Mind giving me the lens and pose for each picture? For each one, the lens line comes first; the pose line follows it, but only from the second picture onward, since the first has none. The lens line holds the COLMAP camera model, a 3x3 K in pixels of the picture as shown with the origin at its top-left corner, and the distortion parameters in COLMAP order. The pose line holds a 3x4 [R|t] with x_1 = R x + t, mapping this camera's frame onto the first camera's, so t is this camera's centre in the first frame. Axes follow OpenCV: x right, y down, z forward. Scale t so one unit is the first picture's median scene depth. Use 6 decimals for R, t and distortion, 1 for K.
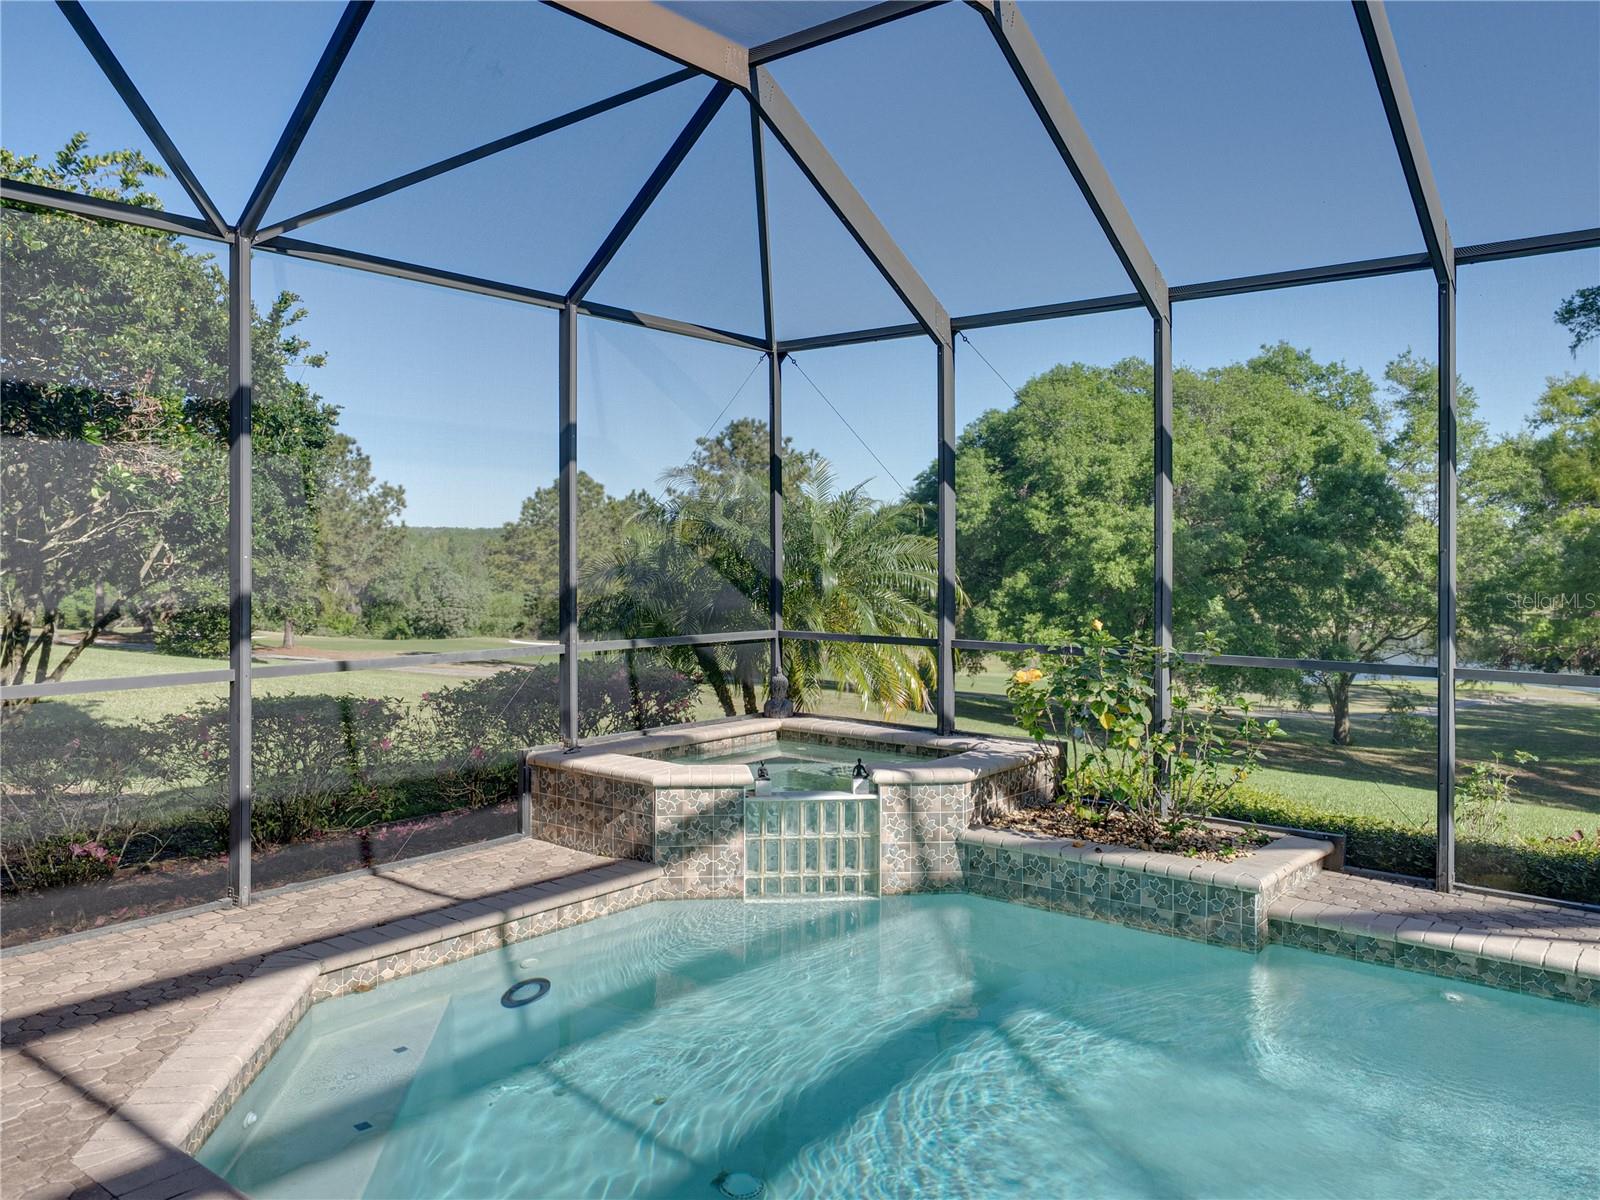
lens RADIAL K [[1224.6, 0, 785.4], [0, 1224.6, 557.4], [0, 0, 1]] dist [0.004044, -0.006106]
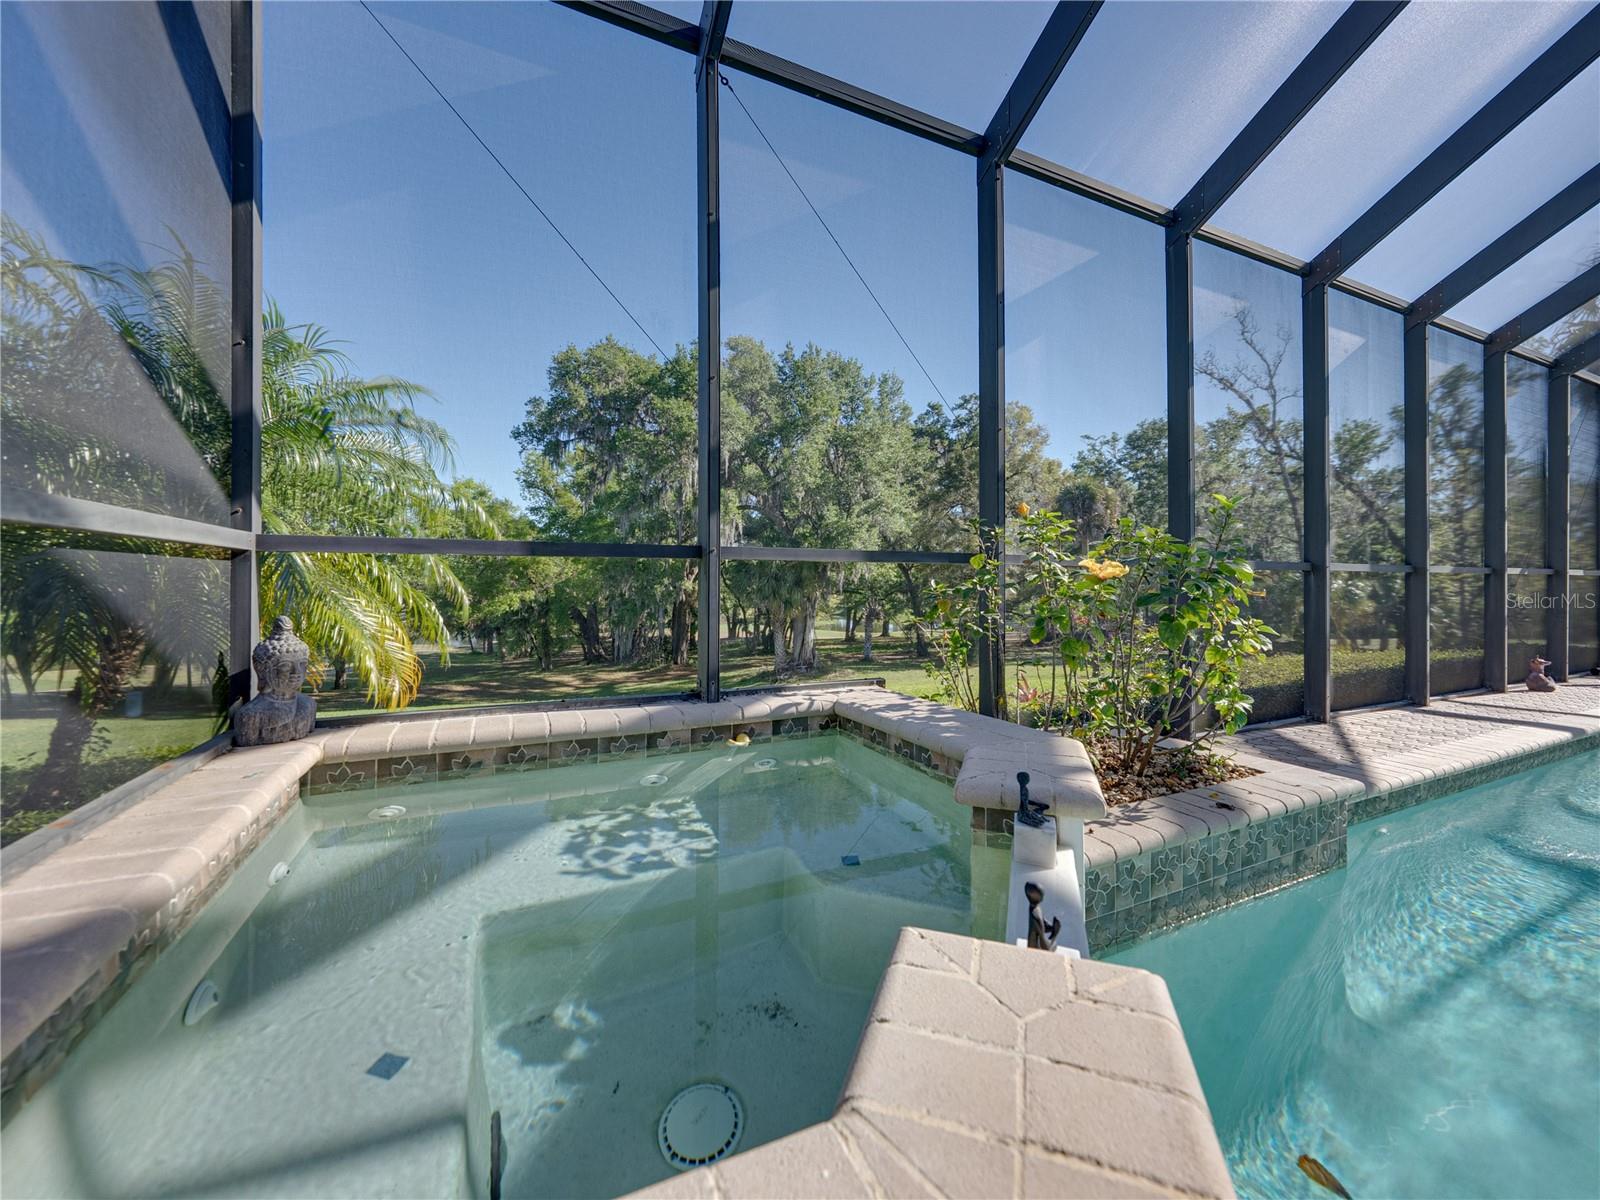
lens RADIAL K [[633.5, 0, 807.1], [0, 633.5, 569.2], [0, 0, 1]] dist [-0.000439, -0.001138]
pose [[0.428460, 0.013117, 0.903466, -0.140255], [0.001821, 0.999880, -0.015380, 0.086073], [-0.903559, 0.008235, 0.428385, 0.840184]]
